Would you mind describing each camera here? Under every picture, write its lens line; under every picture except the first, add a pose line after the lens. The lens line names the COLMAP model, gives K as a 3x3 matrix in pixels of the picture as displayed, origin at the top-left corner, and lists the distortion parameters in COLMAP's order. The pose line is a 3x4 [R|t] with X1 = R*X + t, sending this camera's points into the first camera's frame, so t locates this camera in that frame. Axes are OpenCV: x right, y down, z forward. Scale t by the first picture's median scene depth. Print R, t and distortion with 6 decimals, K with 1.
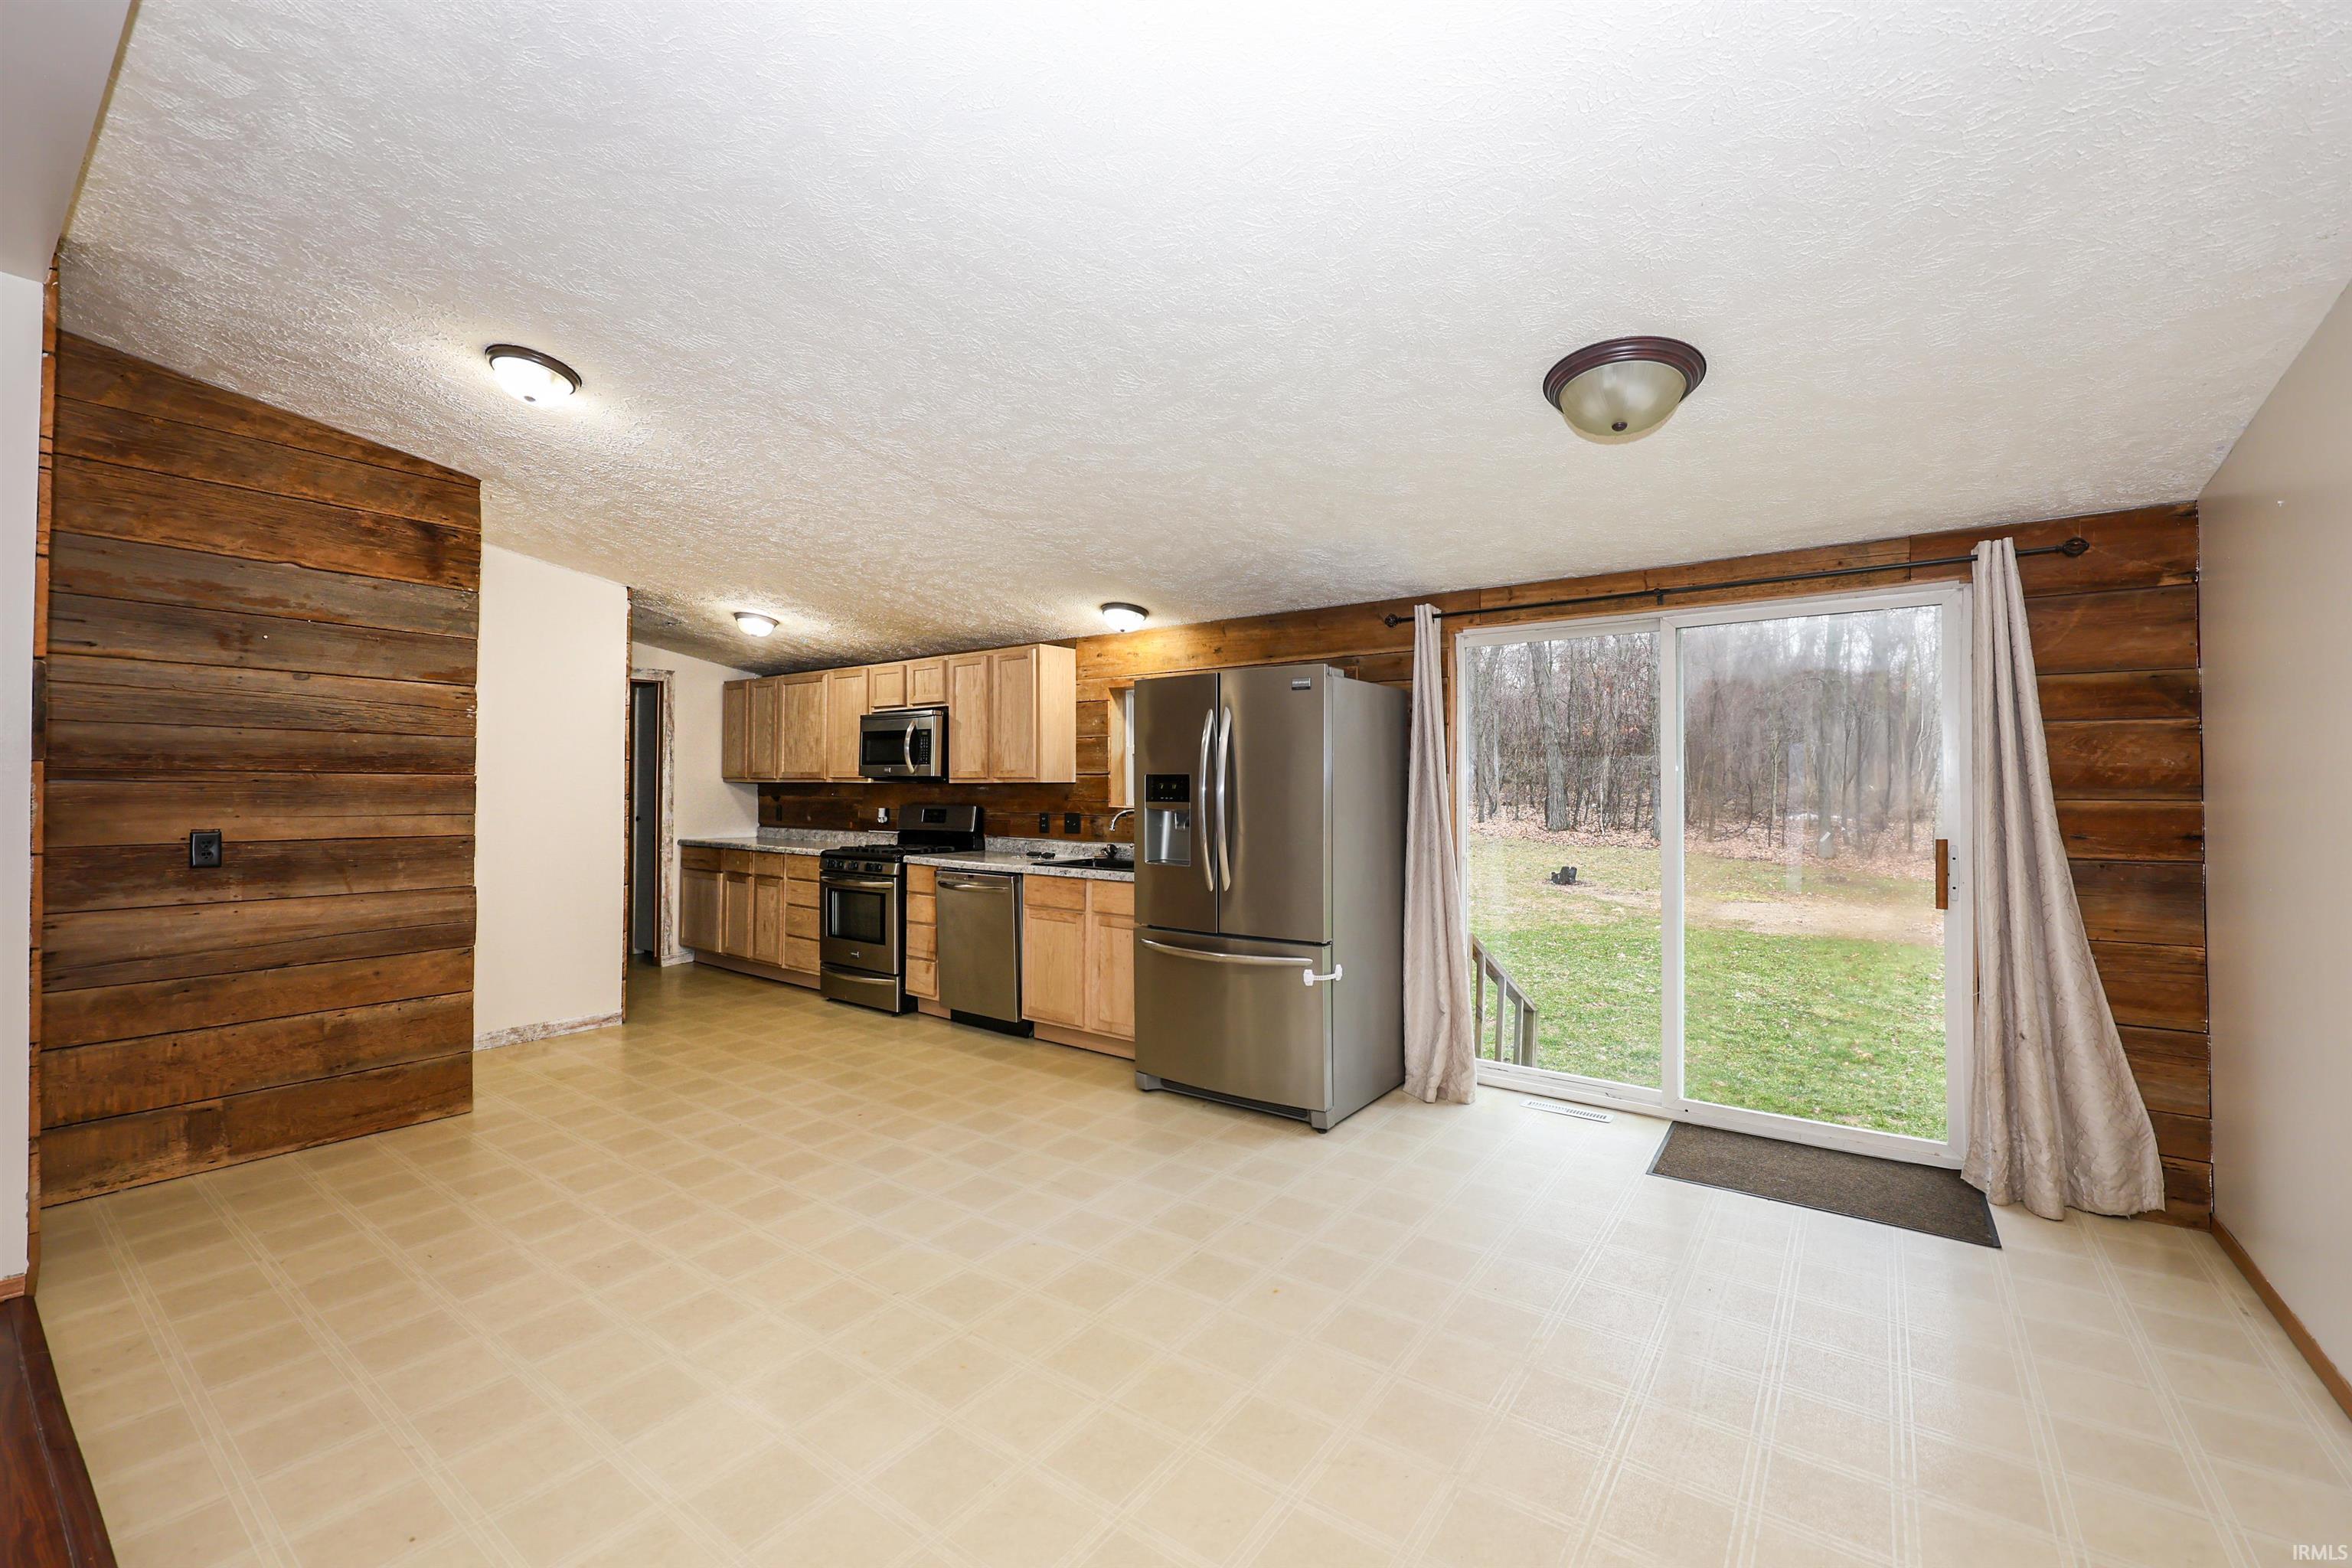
lens RADIAL K [[949.6, 0, 1172.6], [0, 949.6, 785.6], [0, 0, 1]] dist [0.002039, 0.001225]
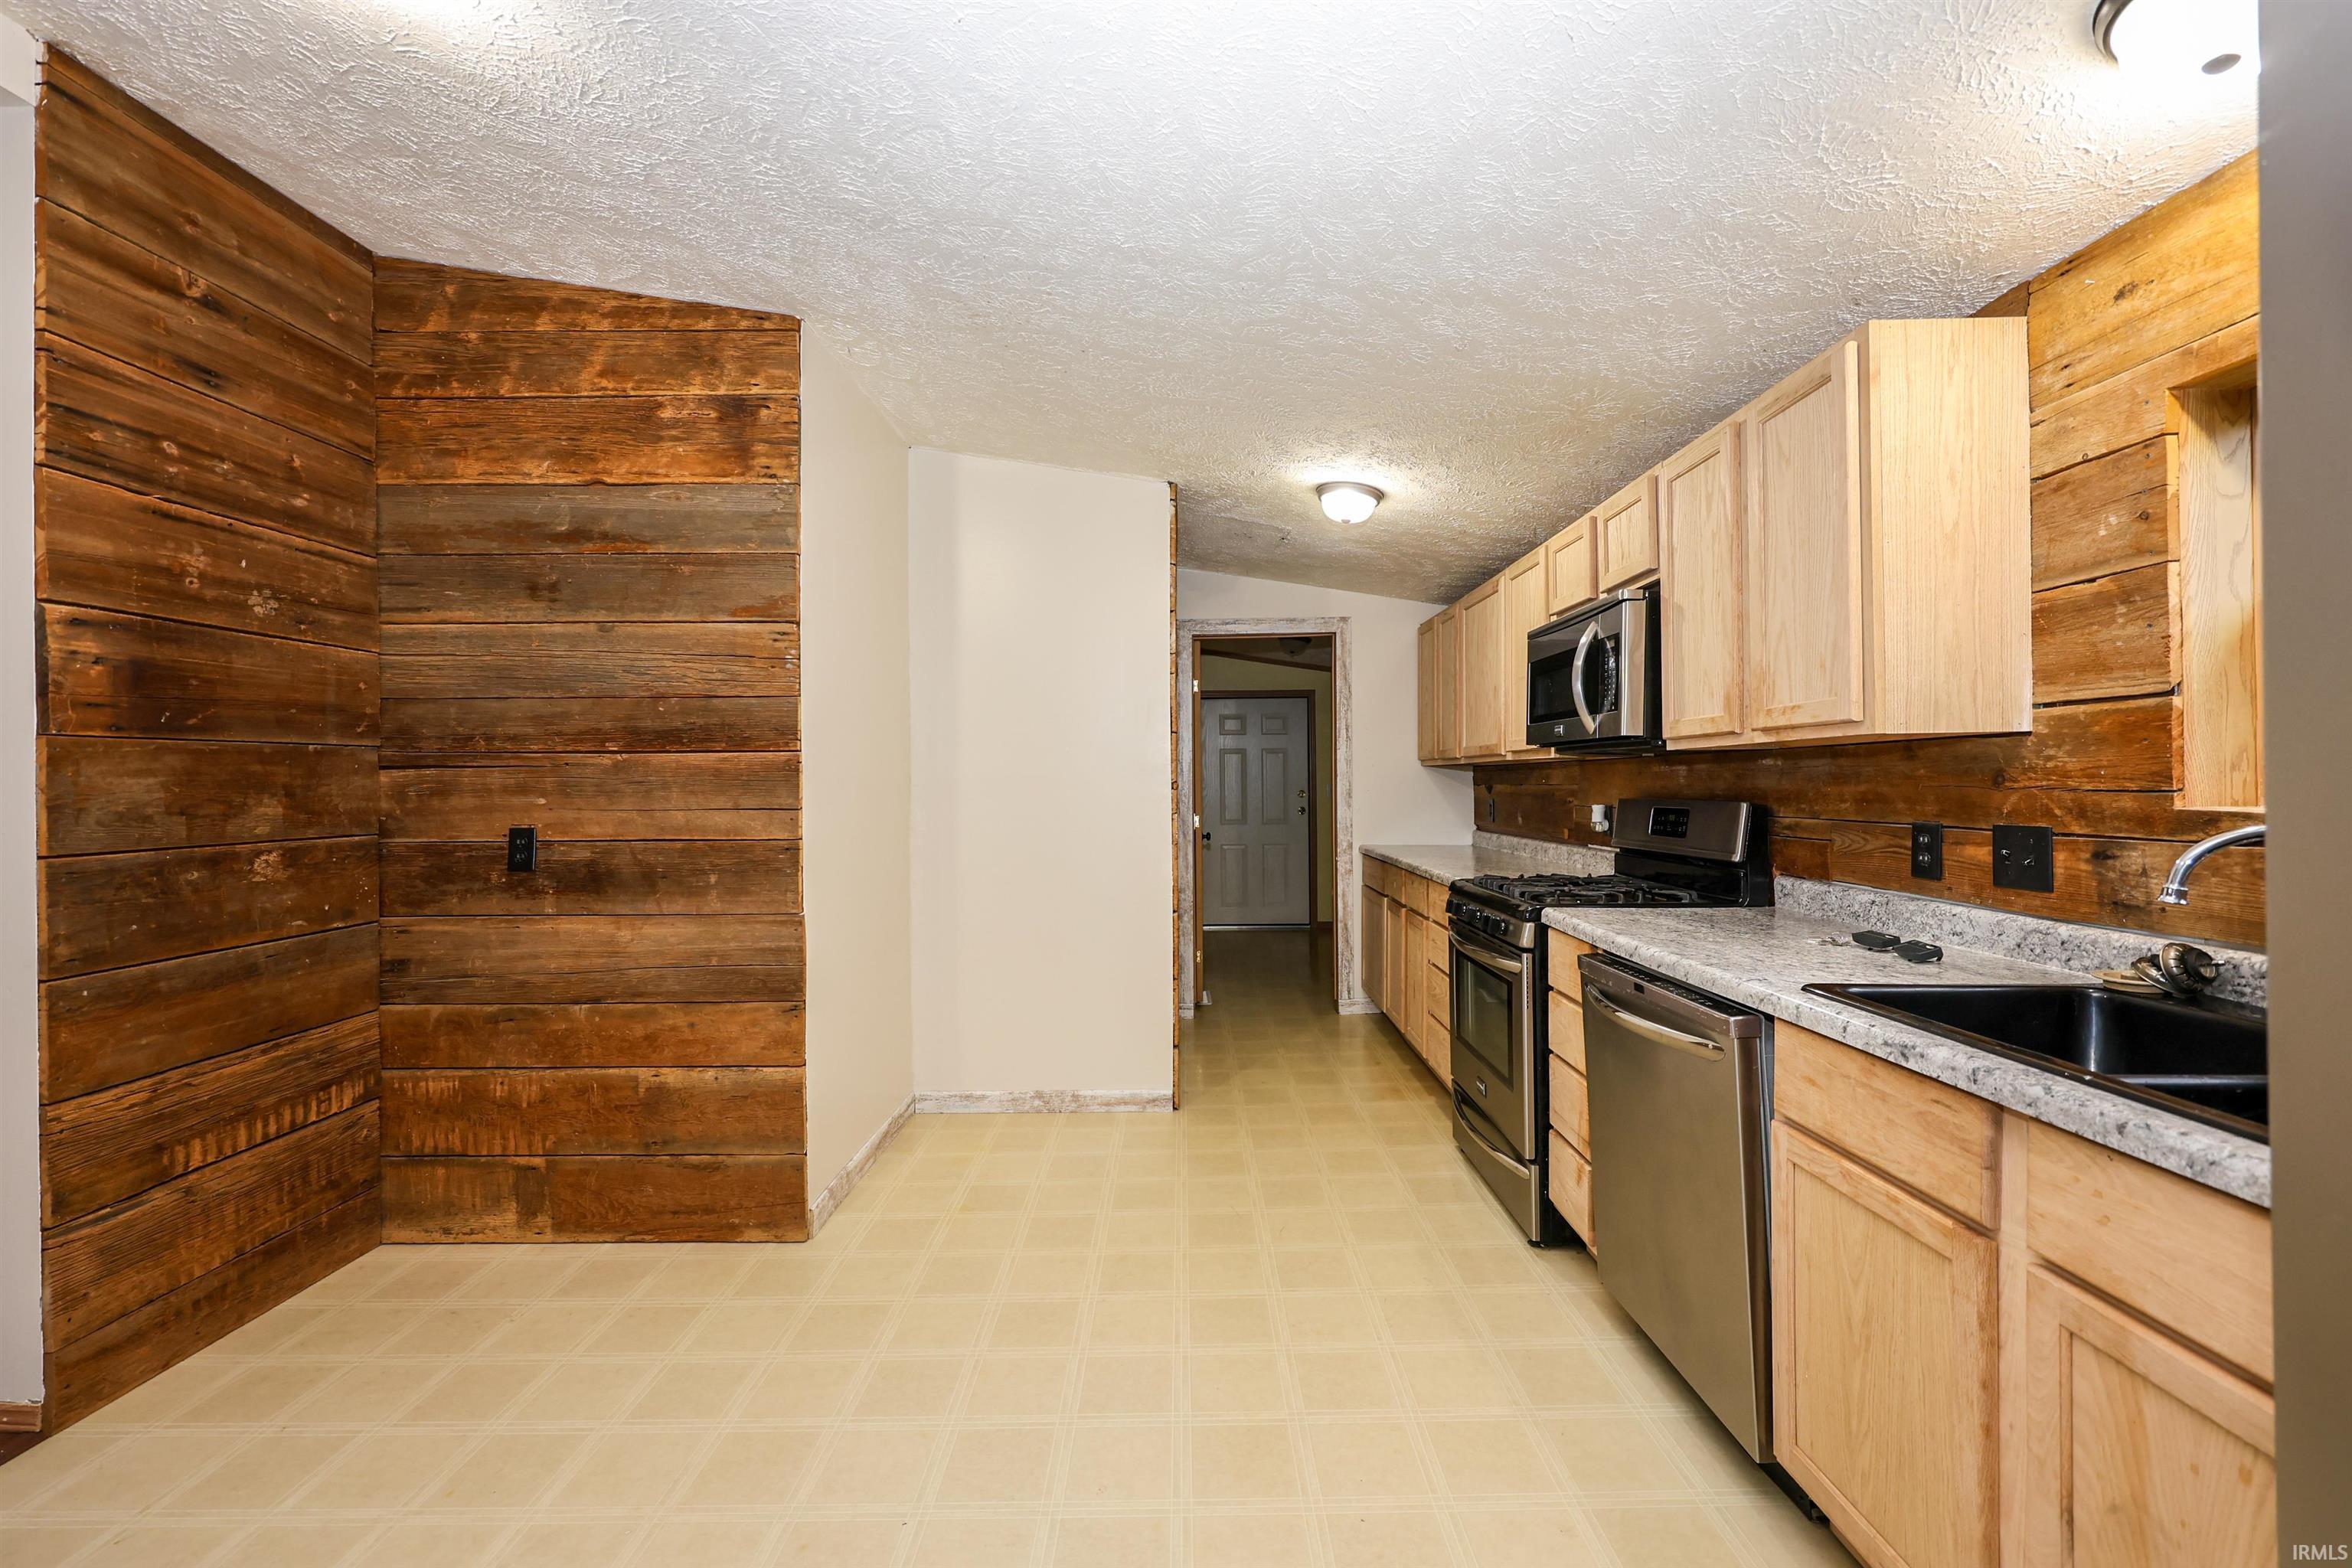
lens RADIAL K [[949.6, 0, 1178.1], [0, 949.6, 783.9], [0, 0, 1]] dist [0.002039, 0.001225]
pose [[0.596677, -0.008859, -0.802433, -0.016721], [0.012314, 0.999922, -0.001882, 0.012080], [0.802387, -0.008758, 0.596740, 0.597075]]
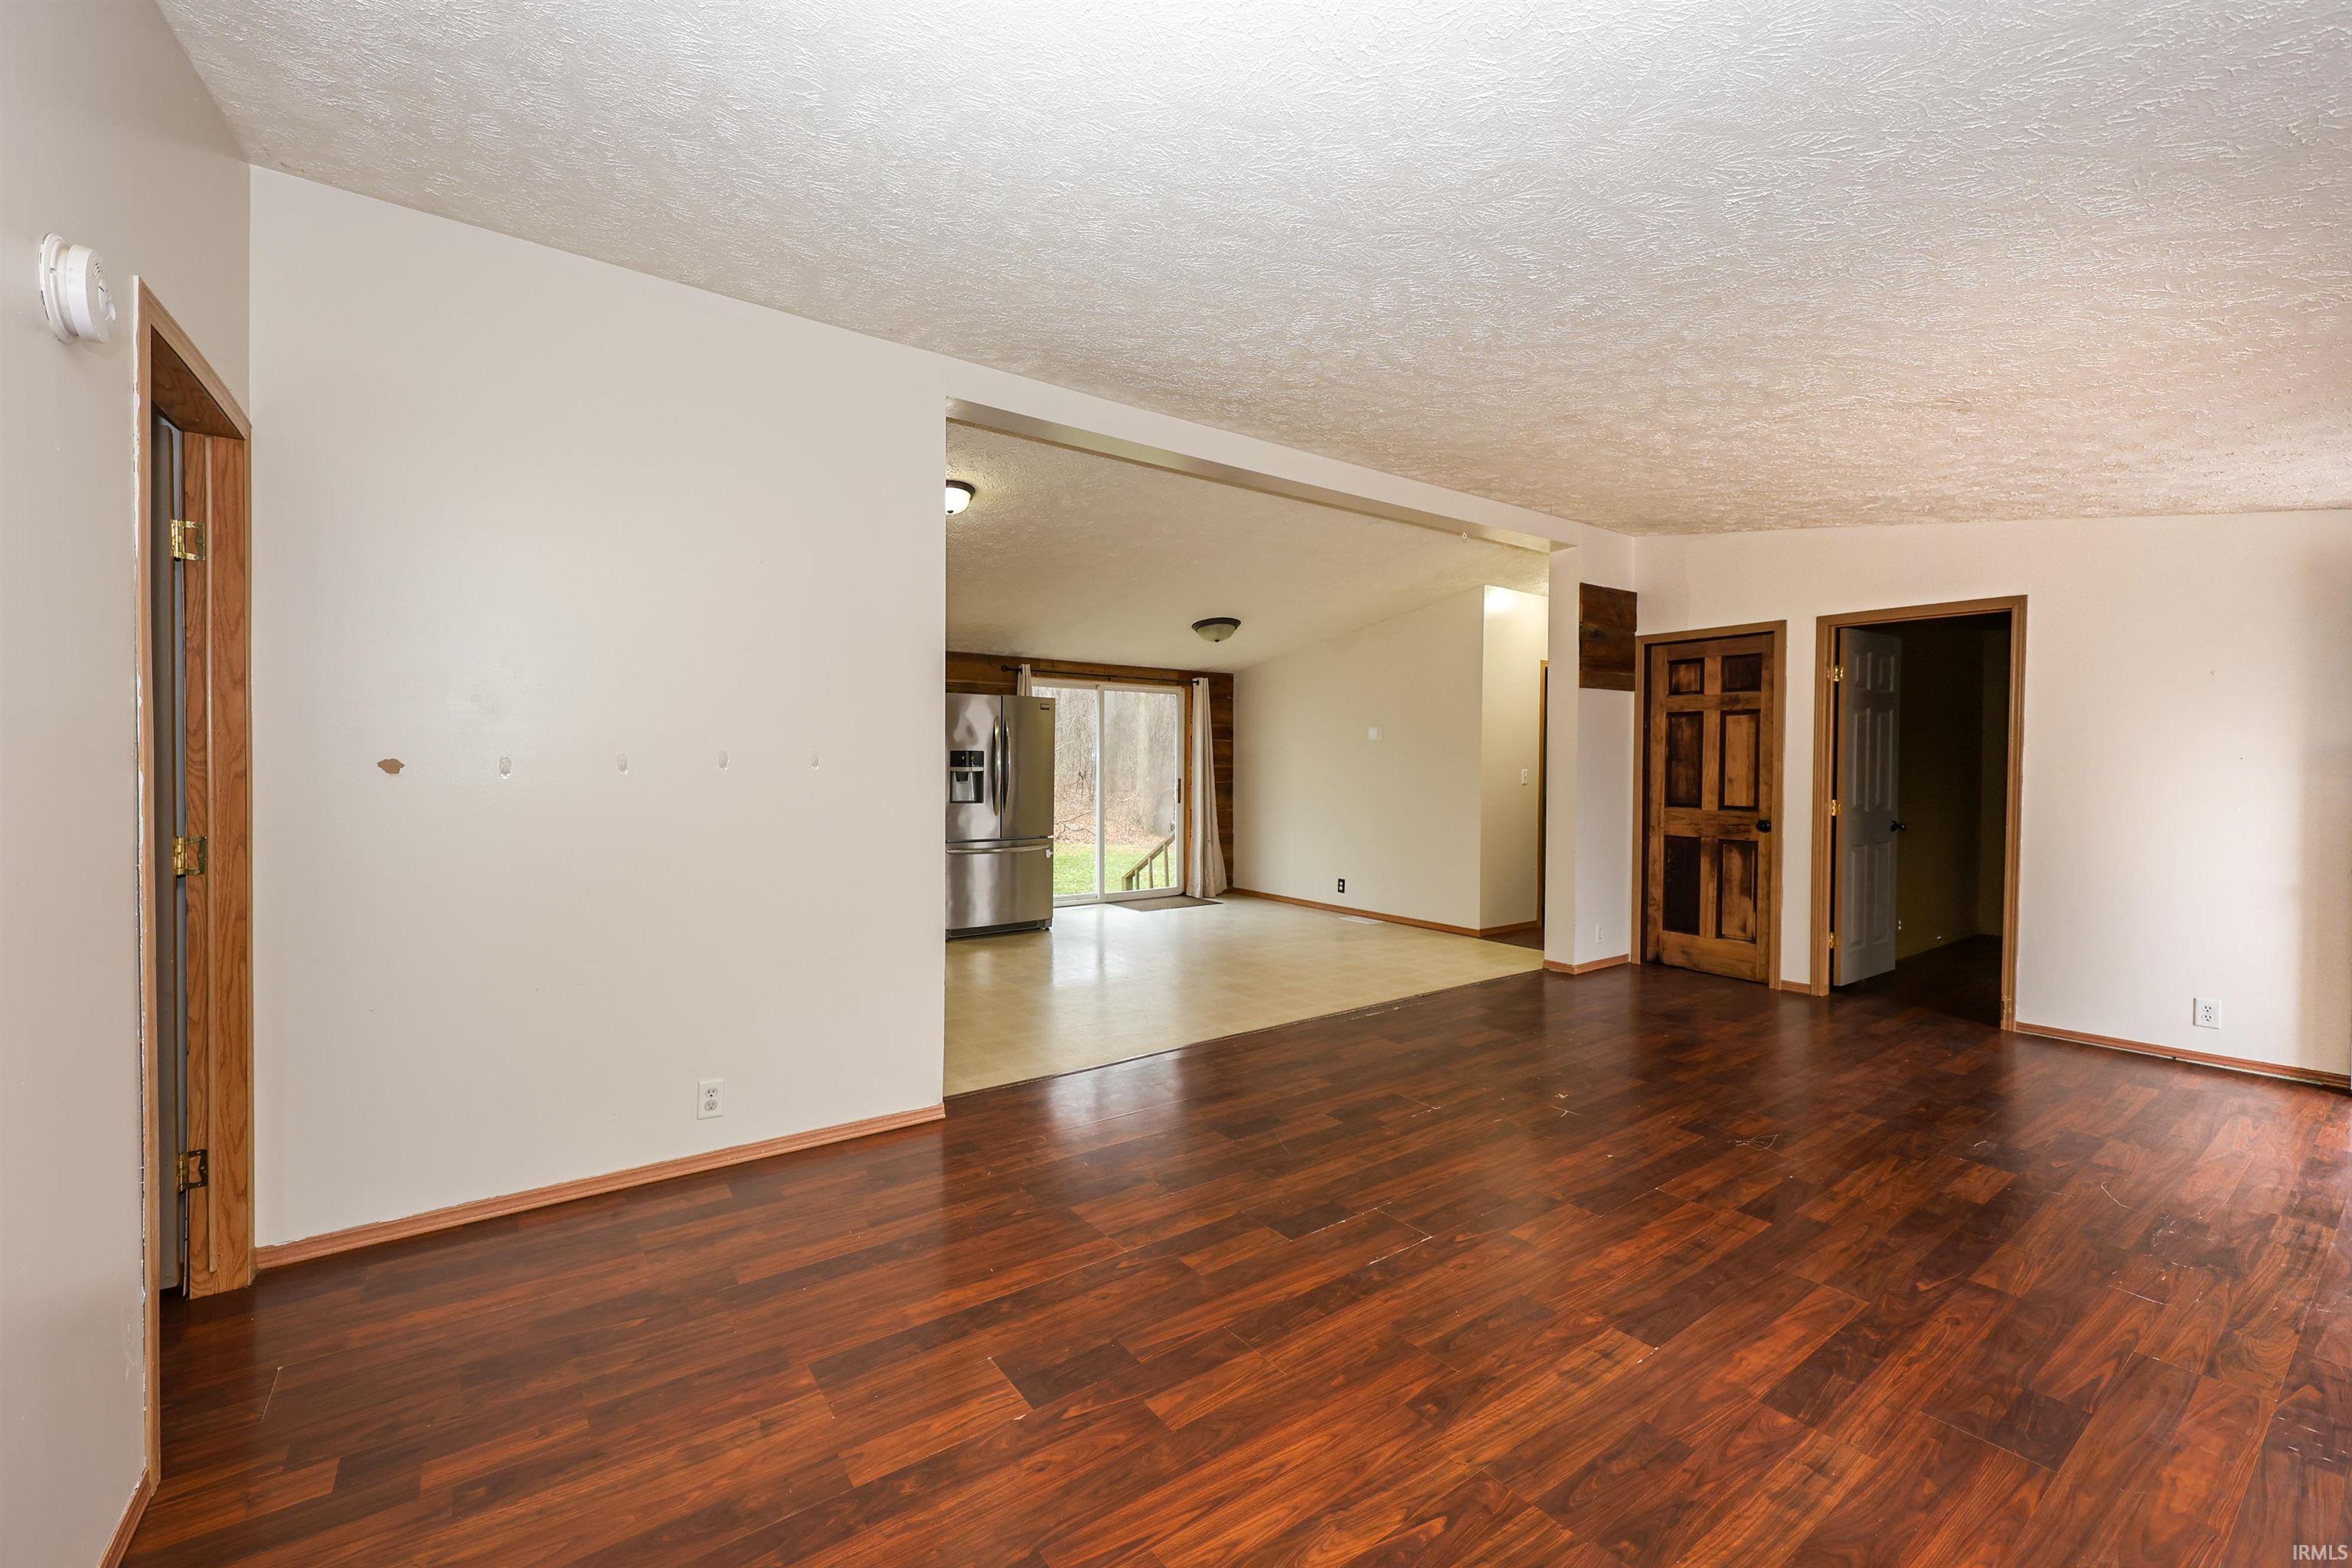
lens RADIAL K [[949.6, 0, 1192.2], [0, 949.6, 776.2], [0, 0, 1]] dist [0.002039, 0.001225]
pose [[0.286249, -0.013436, 0.958061, -1.137879], [-0.011884, 0.999775, 0.017571, -0.000419], [-0.958081, -0.016416, 0.286025, 0.098232]]
